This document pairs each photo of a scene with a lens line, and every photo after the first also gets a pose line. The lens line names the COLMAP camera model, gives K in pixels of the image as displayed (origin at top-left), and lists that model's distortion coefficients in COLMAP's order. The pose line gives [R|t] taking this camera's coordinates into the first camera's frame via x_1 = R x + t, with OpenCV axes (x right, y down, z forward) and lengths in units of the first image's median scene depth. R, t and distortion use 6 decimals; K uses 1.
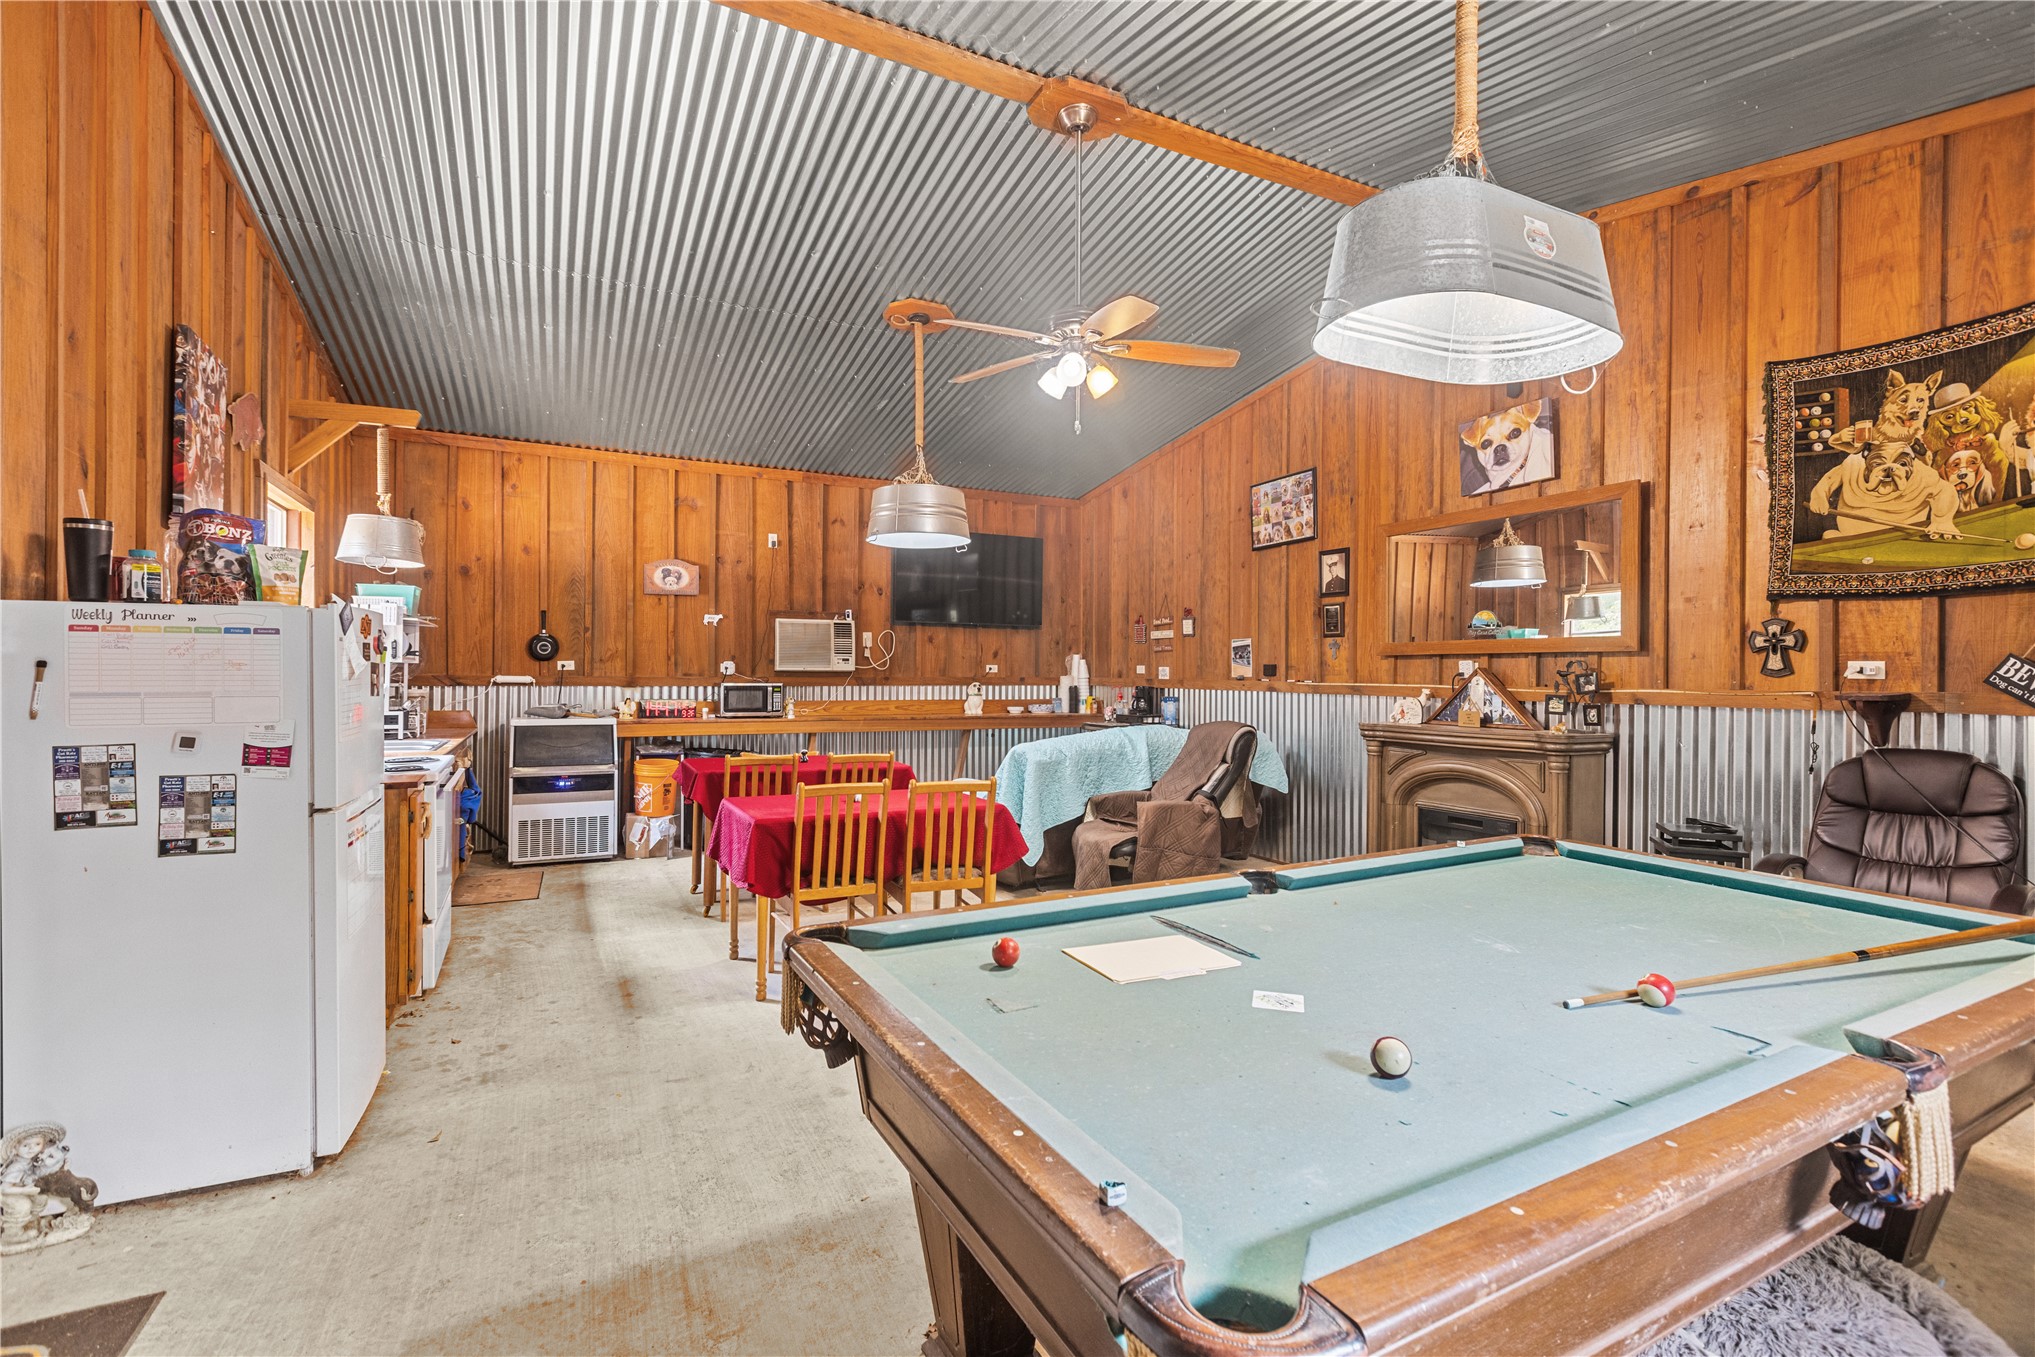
lens RADIAL K [[927.0, 0, 1012.1], [0, 927.0, 688.0], [0, 0, 1]] dist [0.003229, 0.000649]
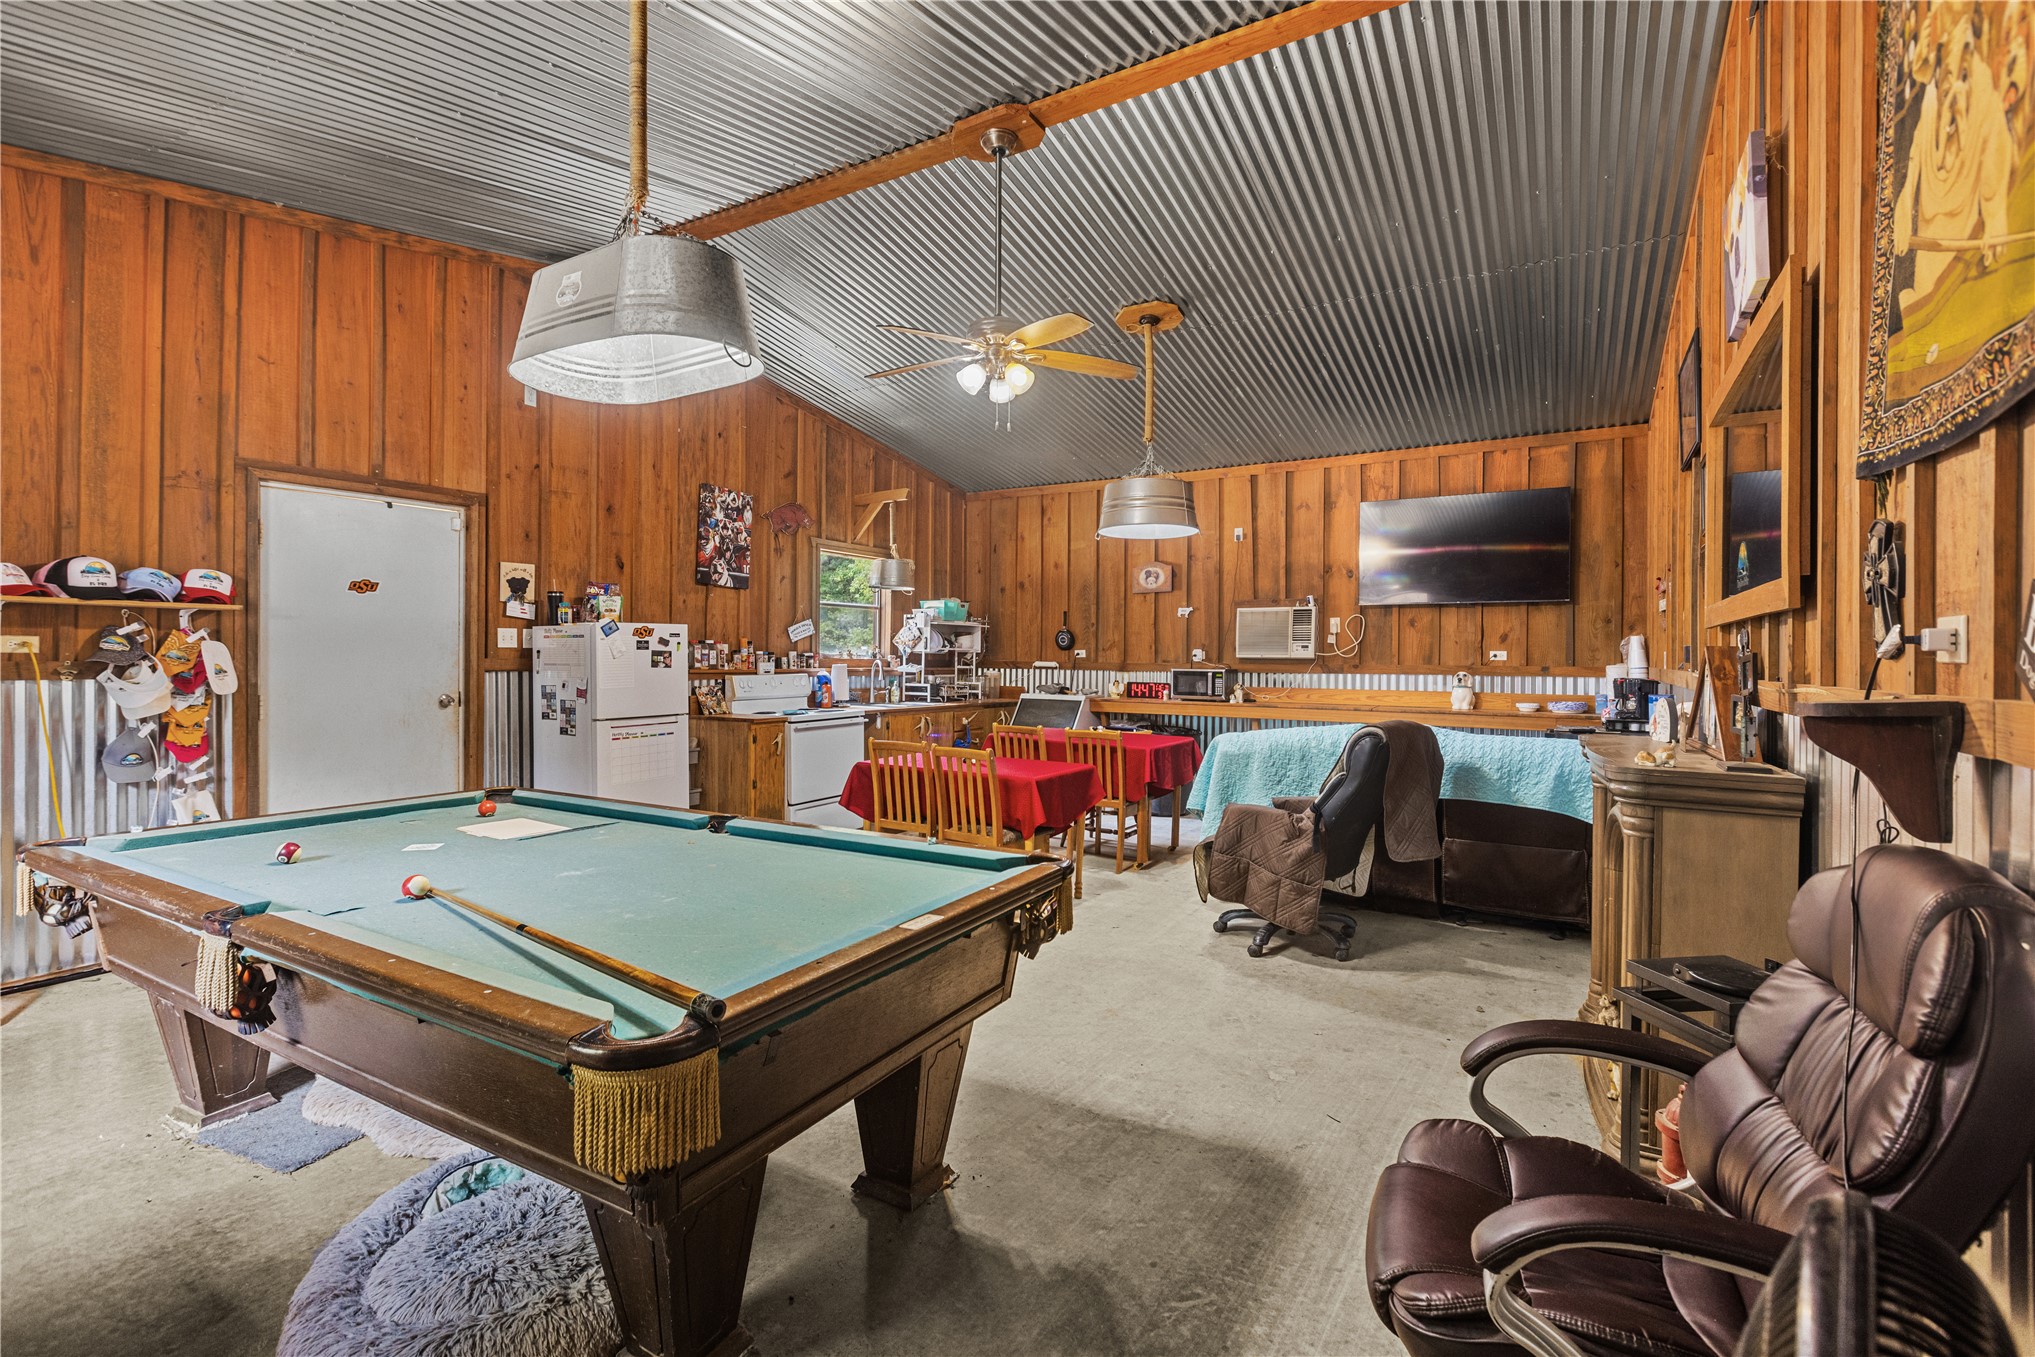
lens RADIAL K [[927.0, 0, 1009.5], [0, 927.0, 666.3], [0, 0, 1]] dist [0.003229, 0.000649]
pose [[0.526266, 0.006418, -0.850295, 0.534172], [-0.018191, 0.999828, -0.003712, -0.000277], [0.850125, 0.017421, 0.526292, 0.239763]]
